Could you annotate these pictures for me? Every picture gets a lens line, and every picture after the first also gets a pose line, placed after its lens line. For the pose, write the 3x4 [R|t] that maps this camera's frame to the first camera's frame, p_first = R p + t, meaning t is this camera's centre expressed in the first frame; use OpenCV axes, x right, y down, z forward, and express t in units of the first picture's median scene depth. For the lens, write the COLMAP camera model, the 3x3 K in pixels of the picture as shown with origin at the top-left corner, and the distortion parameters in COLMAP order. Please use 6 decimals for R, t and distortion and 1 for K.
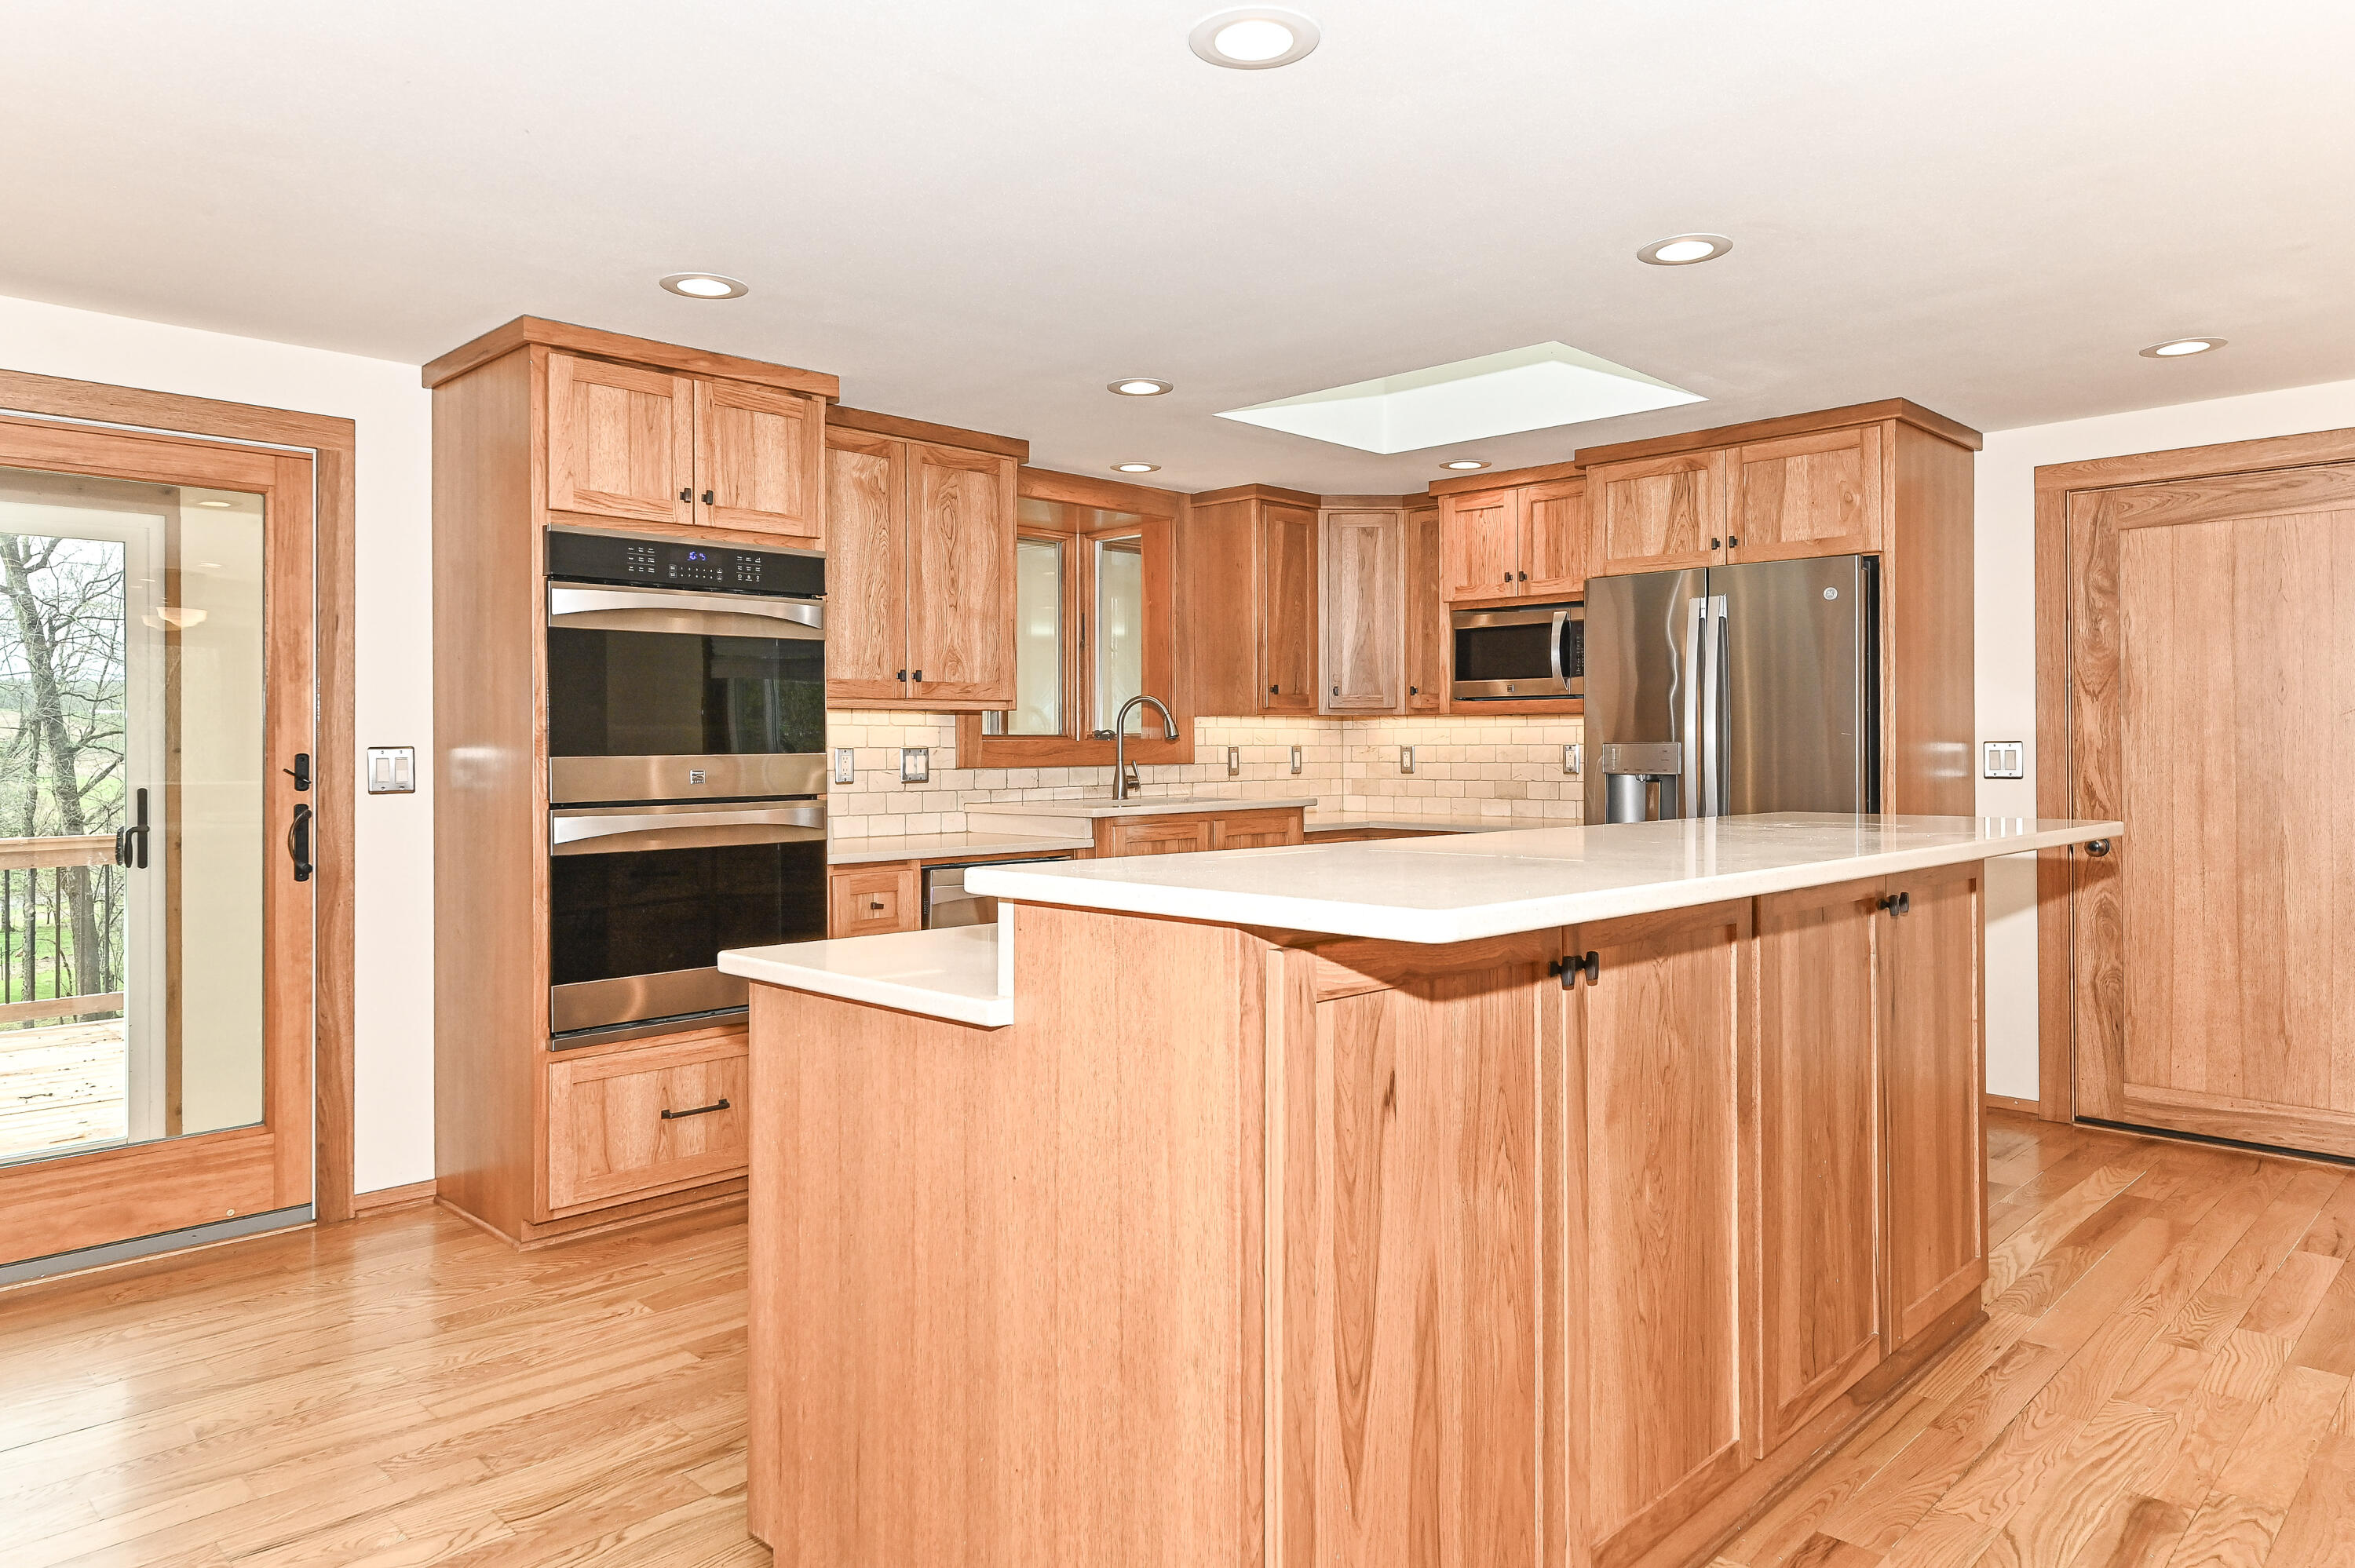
lens RADIAL K [[1491.5, 0, 1142.8], [0, 1491.5, 744.9], [0, 0, 1]] dist [0.009756, -0.000398]
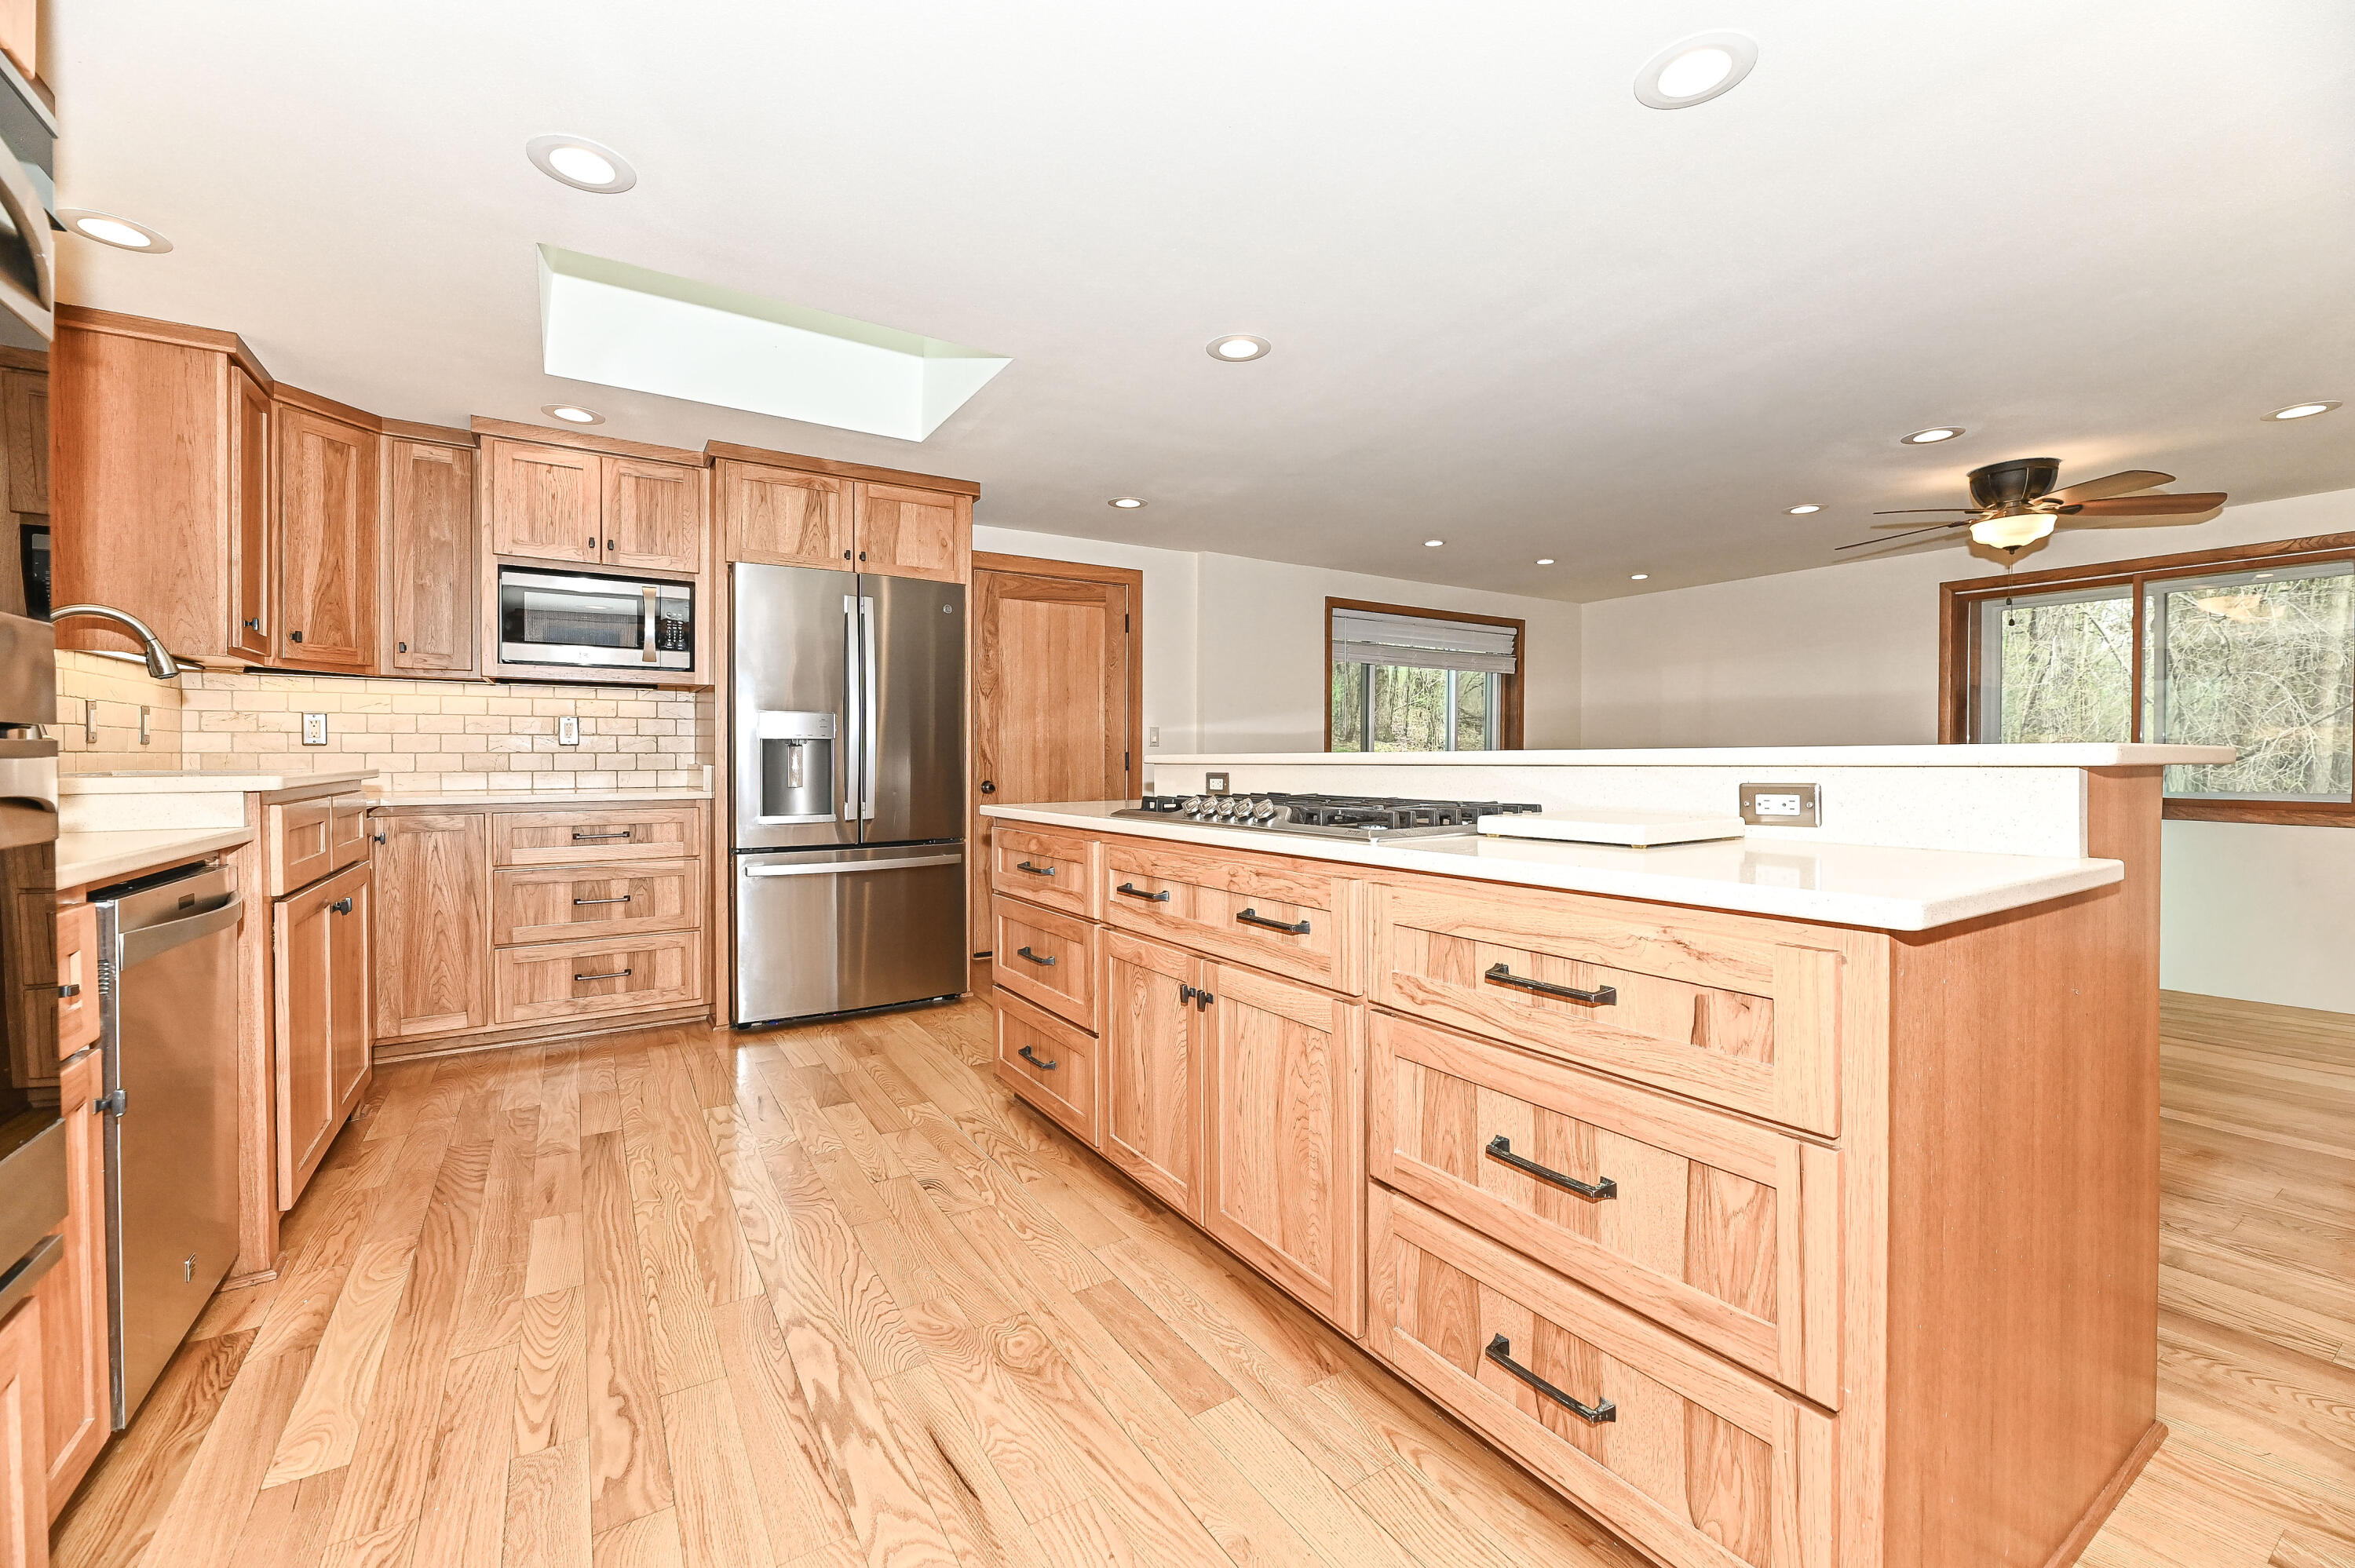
lens RADIAL K [[965.0, 0, 1187.2], [0, 965.0, 771.5], [0, 0, 1]] dist [0.000225, -0.001276]
pose [[0.206102, -0.013105, 0.978443, -0.376697], [-0.002429, 0.999900, 0.013904, 0.036845], [-0.978528, -0.005243, 0.206049, 0.600728]]
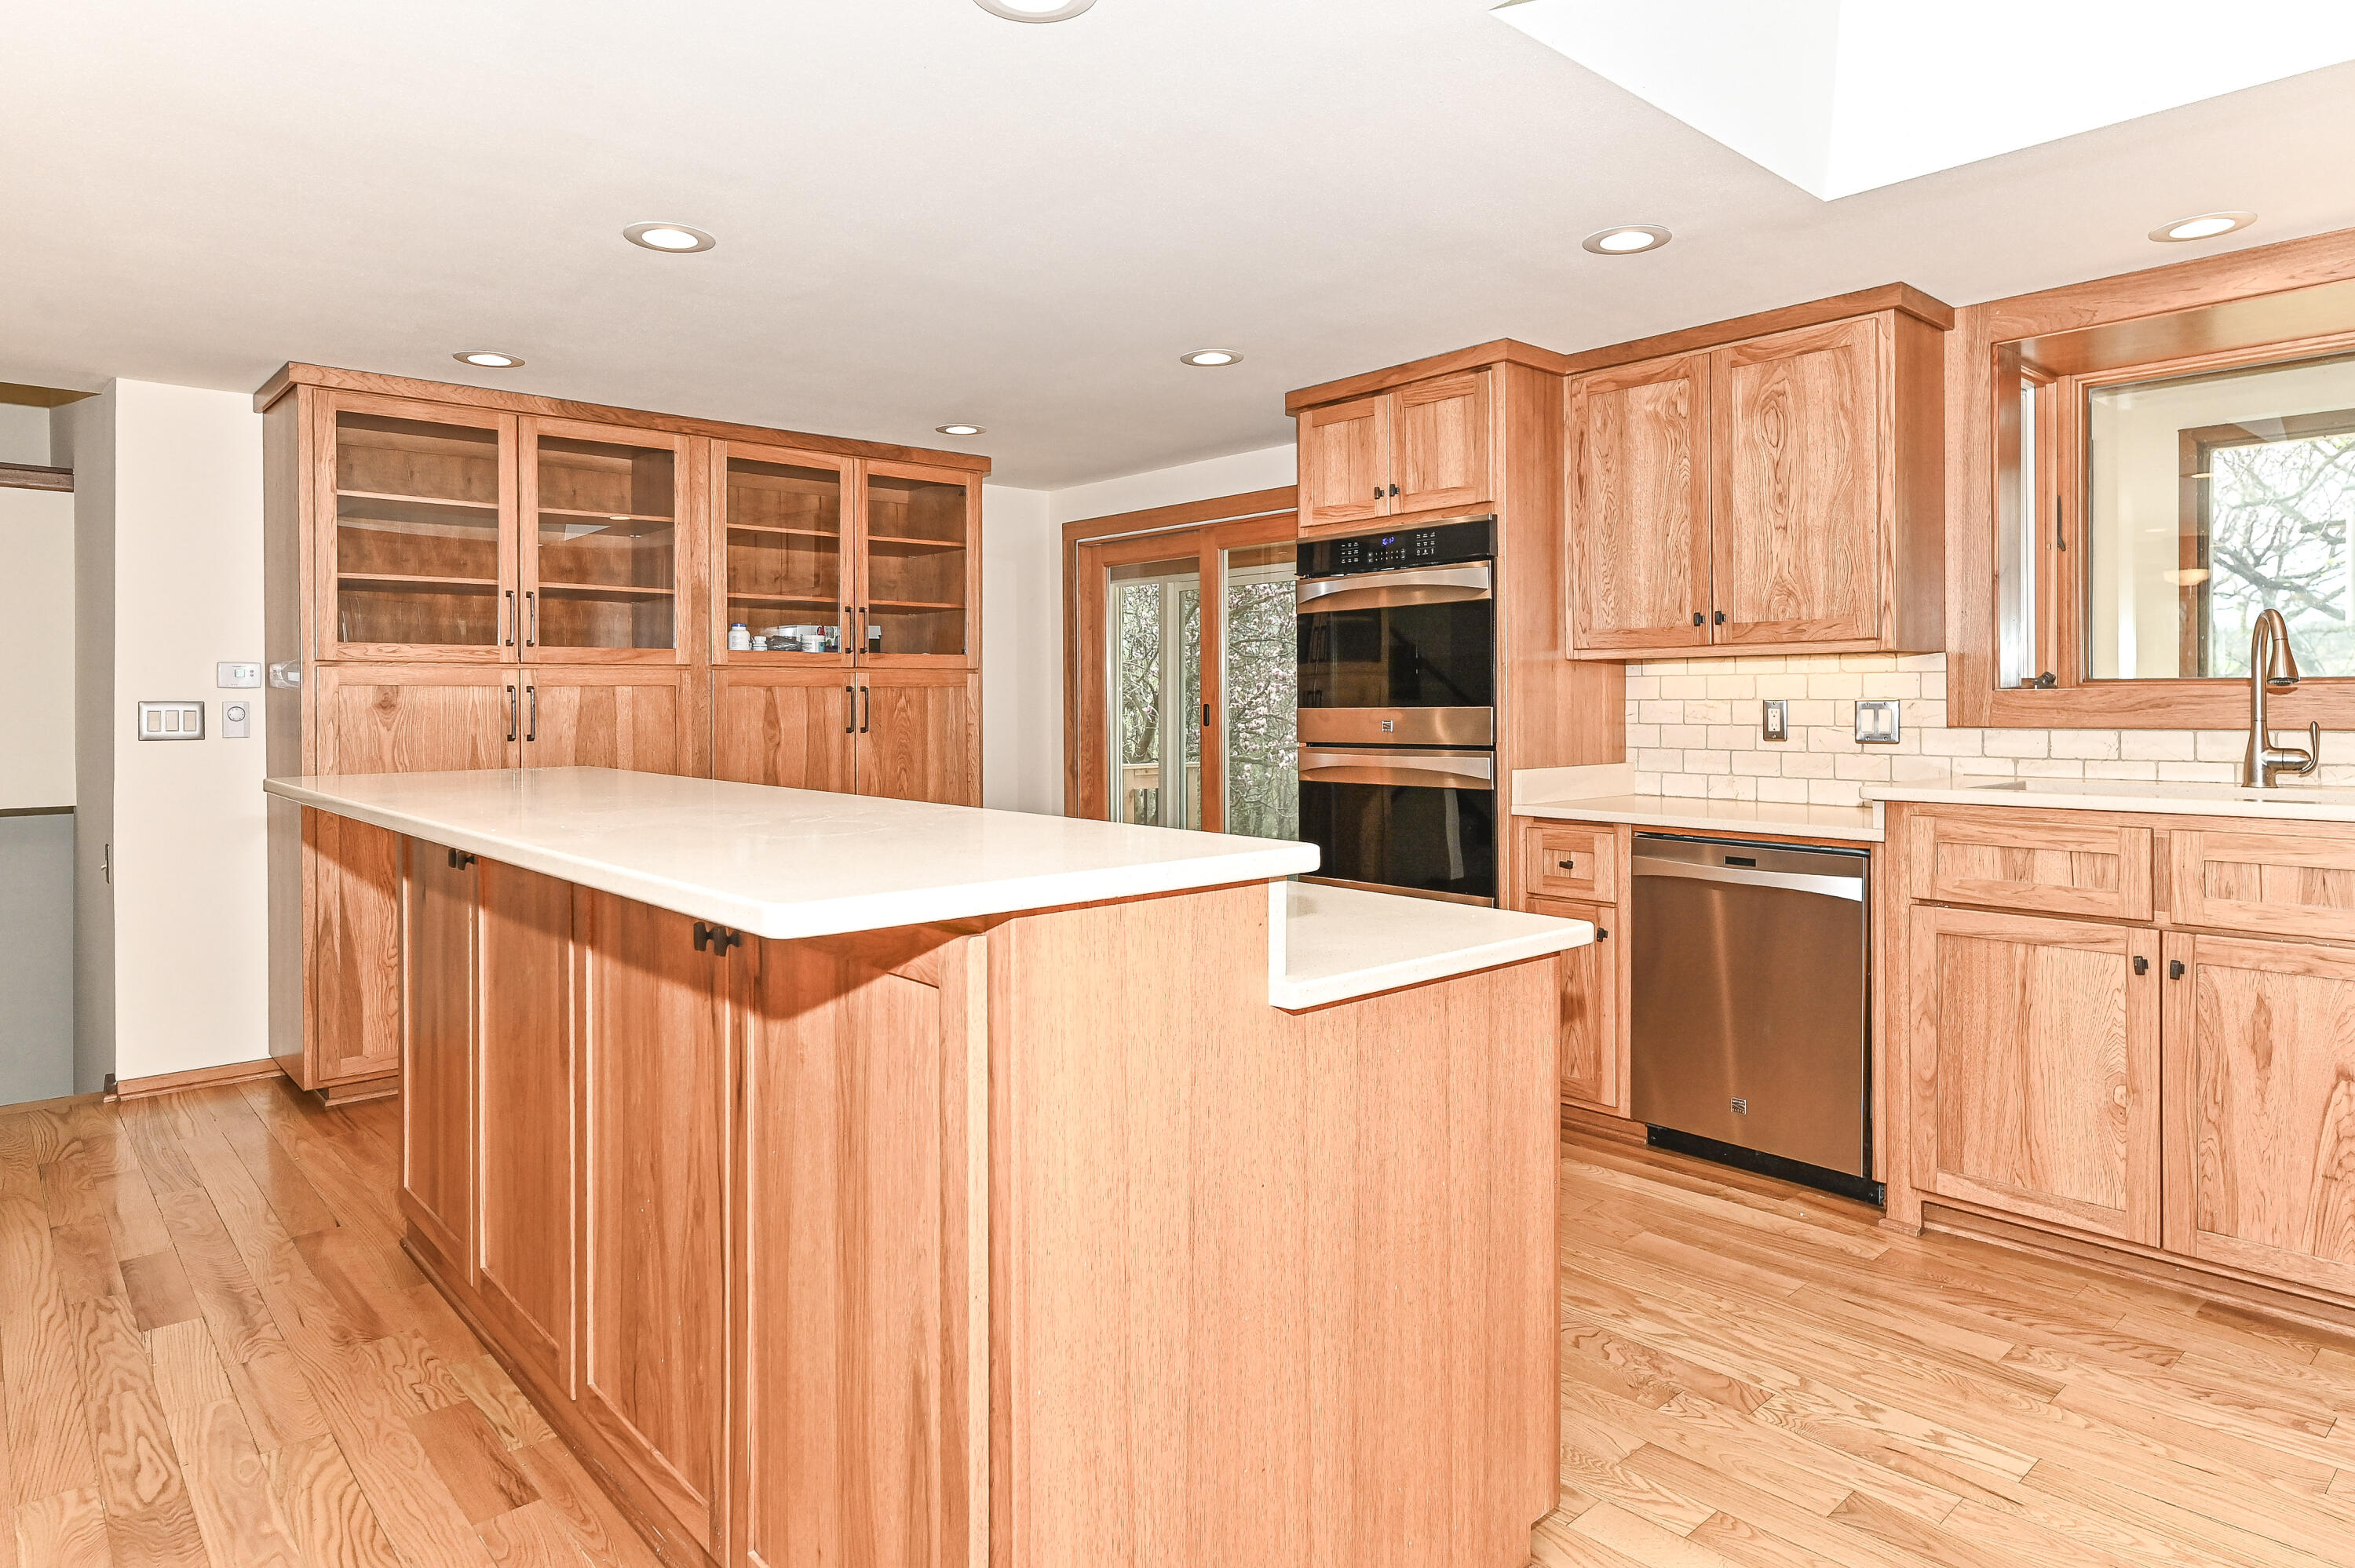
lens RADIAL K [[1349.0, 0, 1166.3], [0, 1349.0, 715.9], [0, 0, 1]] dist [0.004252, 0.000311]
pose [[-0.049241, 0.014969, -0.998675, 0.684416], [0.007410, 0.999866, 0.014622, -0.003419], [0.998759, -0.006680, -0.049346, 0.757766]]
